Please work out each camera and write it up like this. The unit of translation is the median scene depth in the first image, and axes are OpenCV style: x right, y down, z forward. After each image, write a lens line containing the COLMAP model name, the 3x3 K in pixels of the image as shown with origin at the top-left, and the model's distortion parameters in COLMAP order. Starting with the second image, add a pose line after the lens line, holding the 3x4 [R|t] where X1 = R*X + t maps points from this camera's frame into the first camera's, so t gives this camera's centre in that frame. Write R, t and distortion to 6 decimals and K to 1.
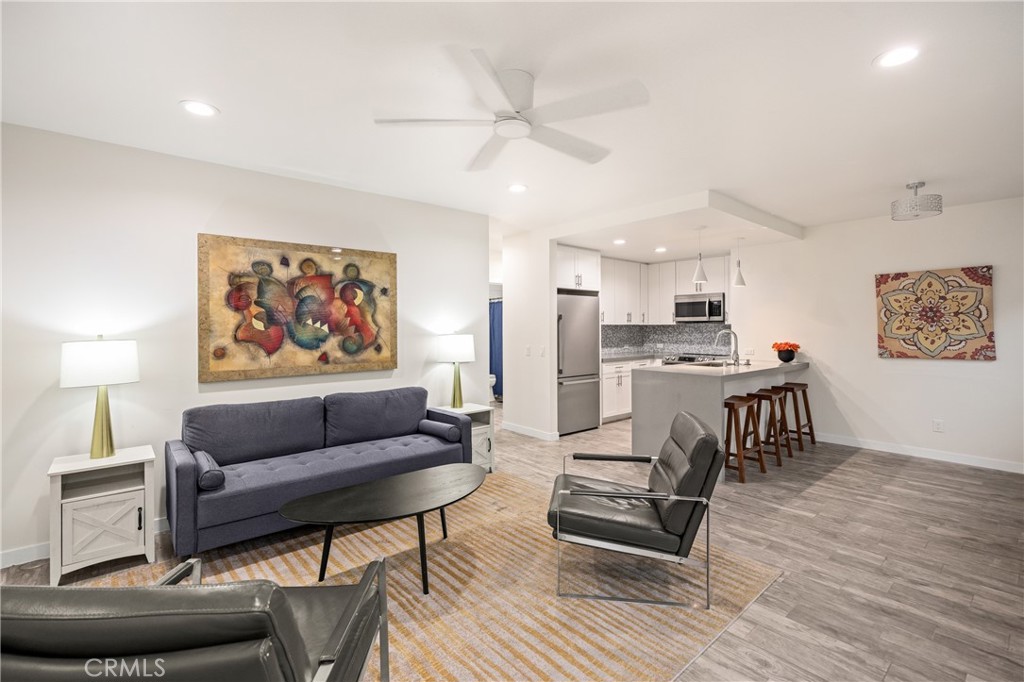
lens RADIAL K [[451.8, 0, 512.9], [0, 451.8, 333.5], [0, 0, 1]] dist [0.000051, 0.000005]
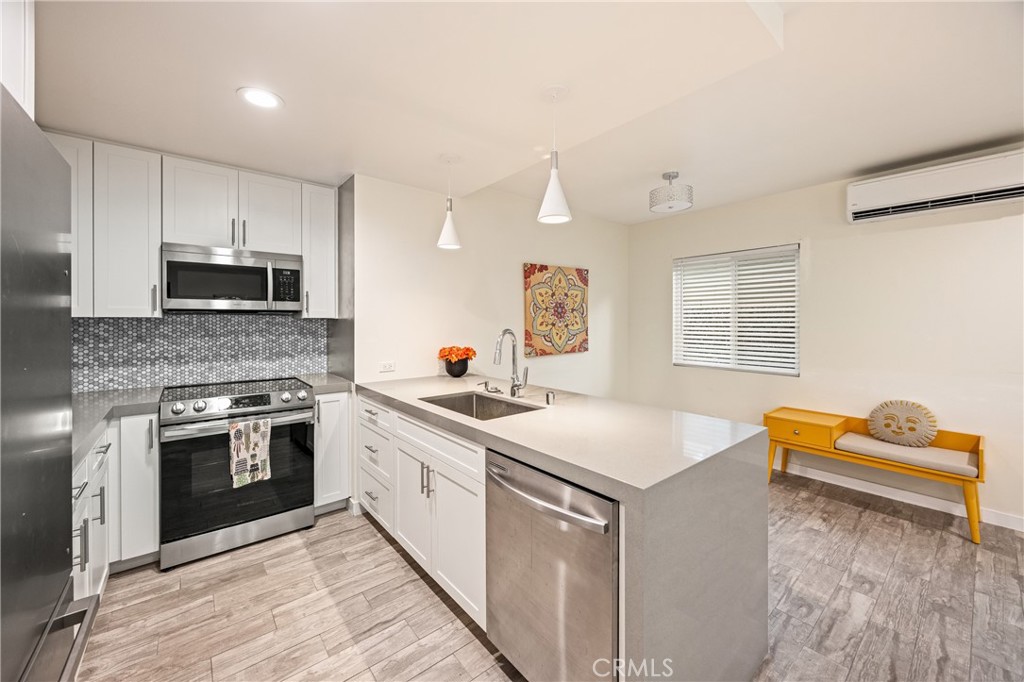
lens RADIAL K [[396.8, 0, 509.3], [0, 396.8, 320.9], [0, 0, 1]] dist [-0.002544, -0.000180]
pose [[0.015041, 0.001879, 0.999885, 0.035635], [0.014719, 0.999889, -0.002100, -0.018040], [-0.999779, 0.014748, 0.015011, 1.087317]]
